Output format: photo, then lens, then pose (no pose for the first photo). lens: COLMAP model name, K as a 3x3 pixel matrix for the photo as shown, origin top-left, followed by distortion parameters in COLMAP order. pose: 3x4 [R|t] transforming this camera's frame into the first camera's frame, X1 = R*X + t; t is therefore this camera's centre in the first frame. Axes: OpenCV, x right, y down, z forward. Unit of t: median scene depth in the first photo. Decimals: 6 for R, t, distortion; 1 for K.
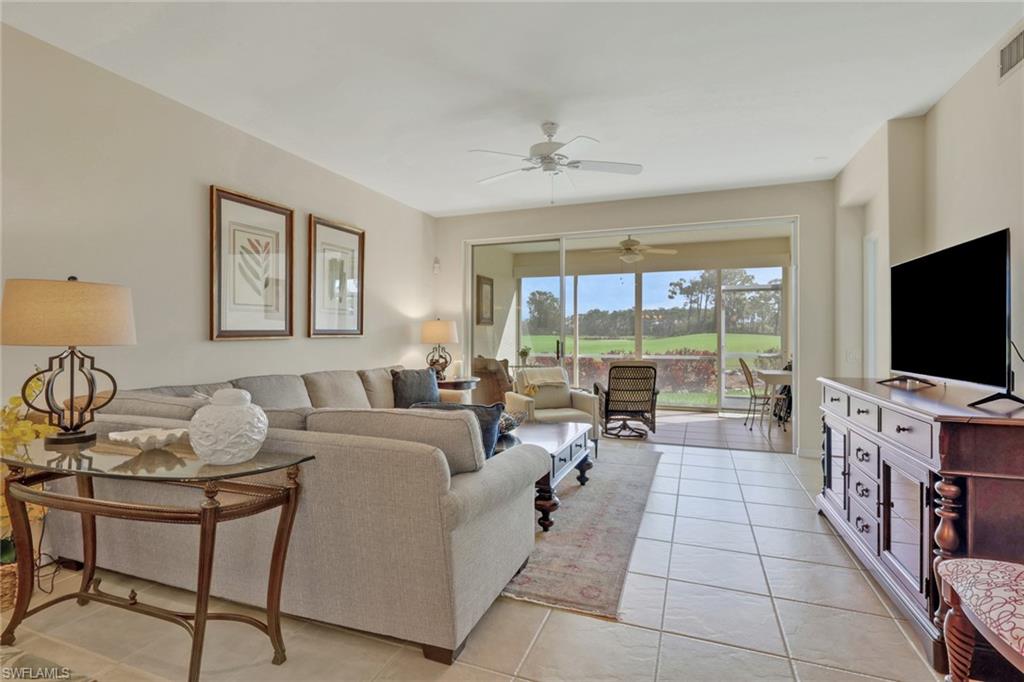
lens RADIAL K [[480.9, 0, 519.9], [0, 480.9, 335.8], [0, 0, 1]] dist [-0.002120, 0.002349]
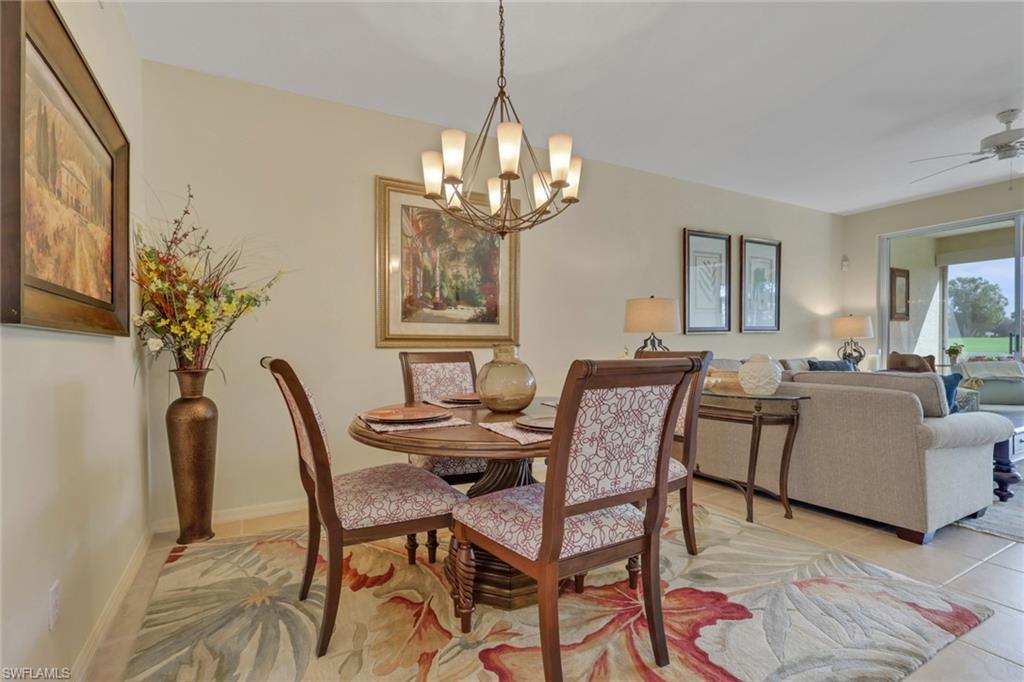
lens RADIAL K [[488.0, 0, 523.0], [0, 488.0, 353.1], [0, 0, 1]] dist [-0.007585, 0.004164]
pose [[0.769742, 0.003398, -0.638346, -0.050045], [0.011385, 0.999754, 0.019051, 0.024499], [0.638254, -0.021932, 0.769514, -0.326947]]
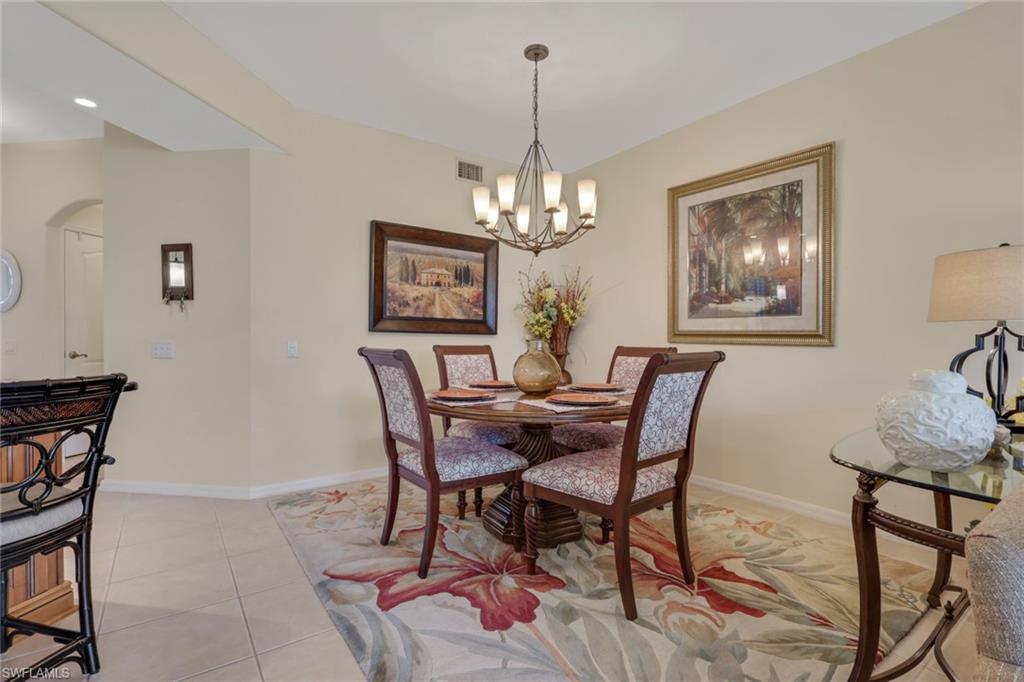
lens RADIAL K [[488.0, 0, 501.2], [0, 488.0, 347.6], [0, 0, 1]] dist [-0.007585, 0.004164]
pose [[-0.575601, 0.008325, -0.817689, 0.144103], [-0.005407, 0.999888, 0.013986, 0.026734], [0.817713, 0.012472, -0.575491, 0.332979]]
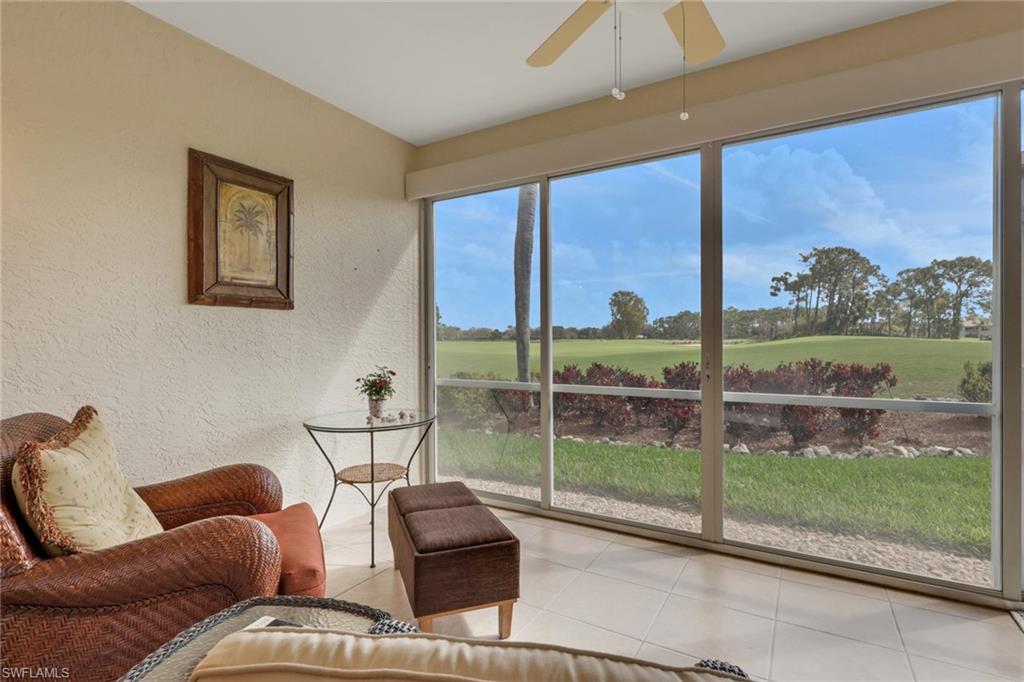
lens RADIAL K [[488.0, 0, 525.0], [0, 488.0, 344.6], [0, 0, 1]] dist [-0.007585, 0.004164]
pose [[0.986421, -0.004606, -0.164171, 0.300670], [0.006102, 0.999944, 0.008613, 0.006428], [0.164122, -0.009497, 0.986394, 1.126122]]
